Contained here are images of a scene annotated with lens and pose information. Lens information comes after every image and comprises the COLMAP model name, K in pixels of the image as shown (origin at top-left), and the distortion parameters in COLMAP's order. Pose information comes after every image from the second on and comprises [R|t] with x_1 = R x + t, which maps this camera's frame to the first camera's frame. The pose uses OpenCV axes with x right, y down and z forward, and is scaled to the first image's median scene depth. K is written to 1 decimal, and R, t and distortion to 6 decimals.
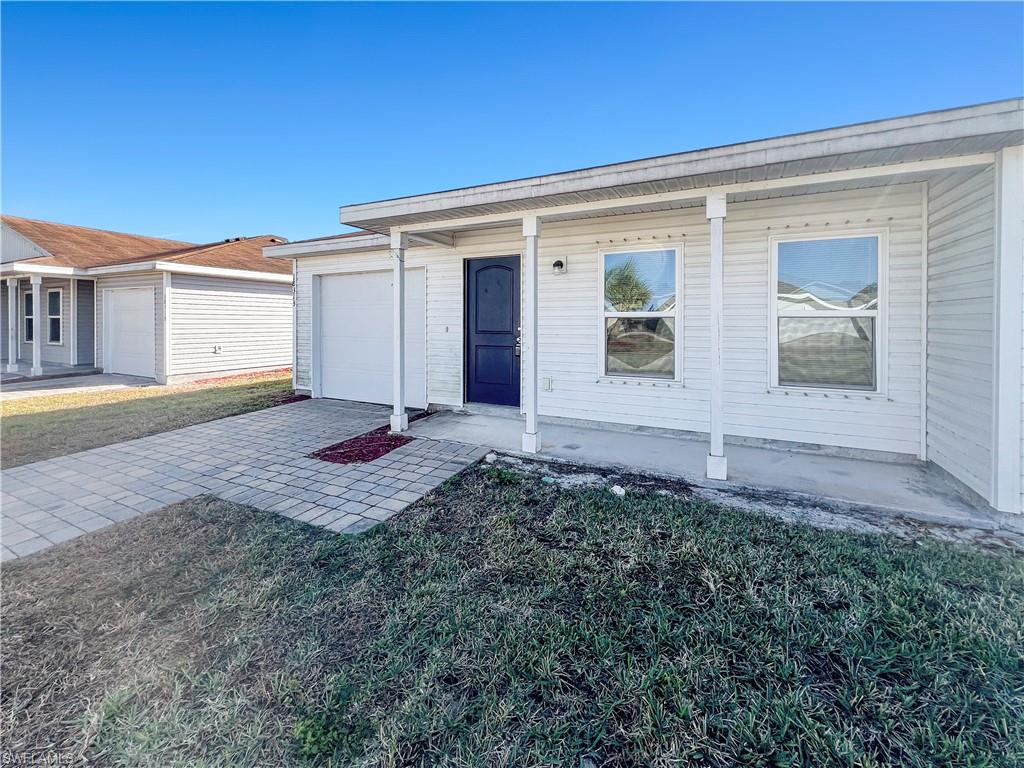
lens RADIAL K [[430.7, 0, 510.6], [0, 430.7, 325.2], [0, 0, 1]] dist [0.000132, 0.000026]
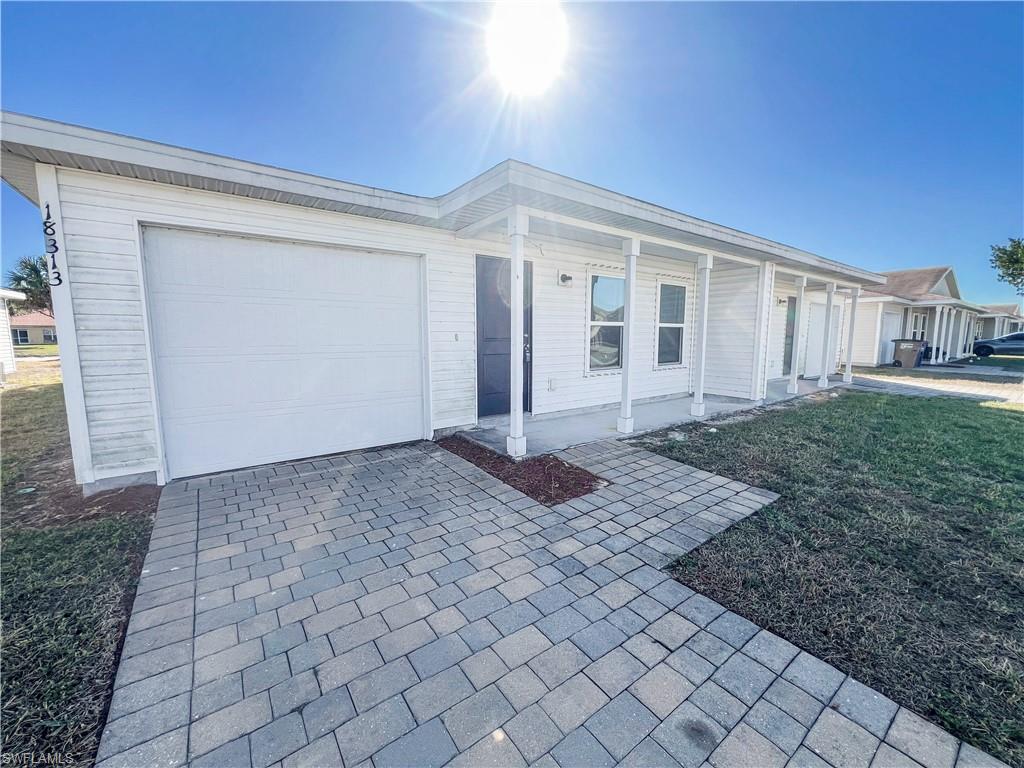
lens RADIAL K [[408.5, 0, 512.0], [0, 408.5, 384.0], [0, 0, 1]] dist [0.000785, 0.000063]
pose [[0.459279, -0.110122, 0.881440, -0.970769], [0.008951, 0.992809, 0.119371, 0.007080], [-0.888247, -0.046935, 0.456963, 0.648140]]
